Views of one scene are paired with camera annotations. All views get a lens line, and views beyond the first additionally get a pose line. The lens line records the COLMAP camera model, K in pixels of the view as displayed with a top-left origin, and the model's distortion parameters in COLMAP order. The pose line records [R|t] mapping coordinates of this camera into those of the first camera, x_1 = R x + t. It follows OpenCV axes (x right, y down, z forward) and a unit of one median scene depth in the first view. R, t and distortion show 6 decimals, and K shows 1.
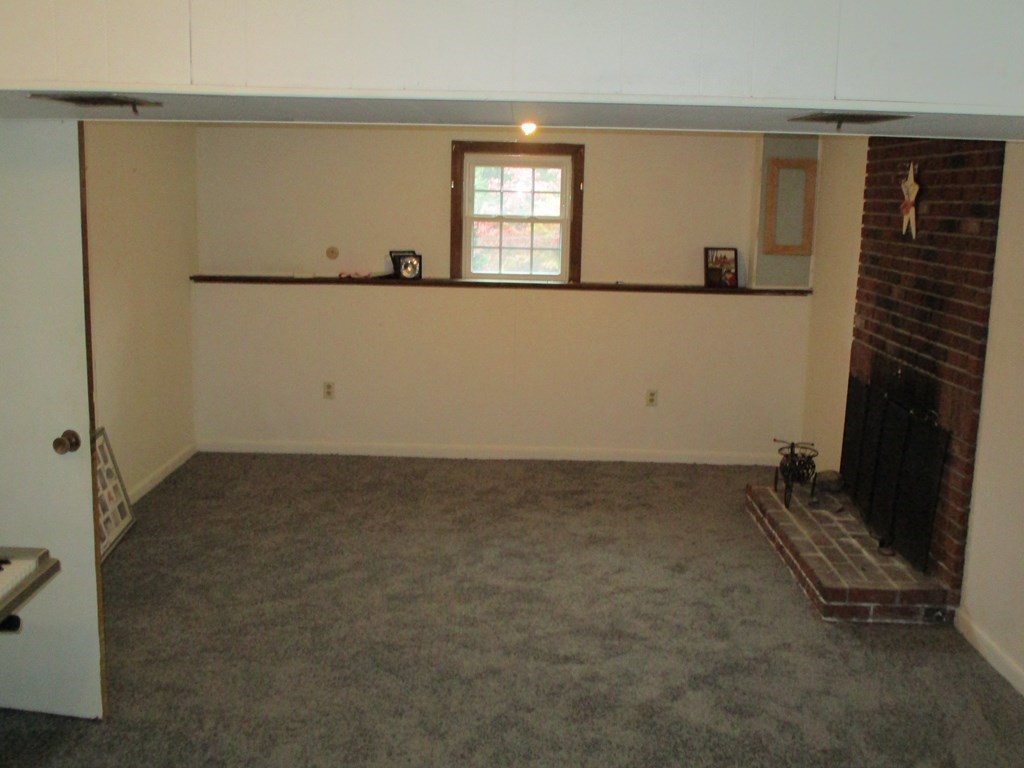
lens RADIAL K [[1034.3, 0, 510.8], [0, 1034.3, 384.9], [0, 0, 1]] dist [-0.045578, 0.000000]
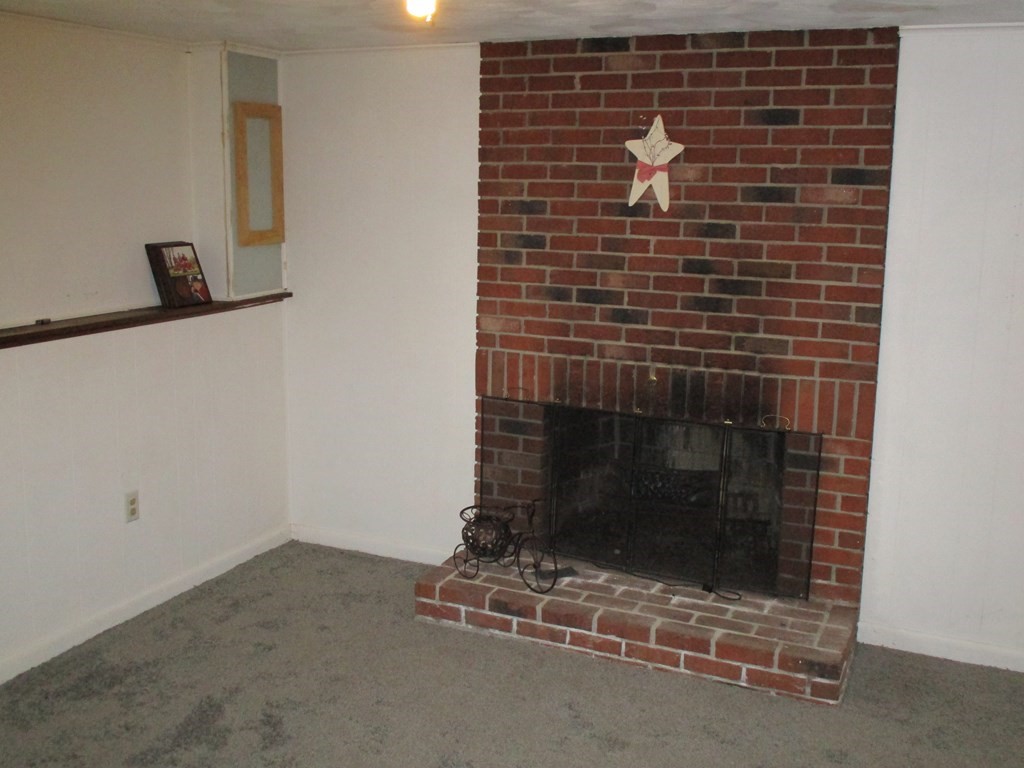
lens RADIAL K [[1034.3, 0, 512.0], [0, 1034.3, 381.5], [0, 0, 1]] dist [-0.045578, 0.000000]
pose [[0.403840, -0.198777, 0.892973, -0.313345], [0.165430, 0.975884, 0.142418, -0.115750], [-0.899748, 0.090211, 0.426985, 0.610634]]
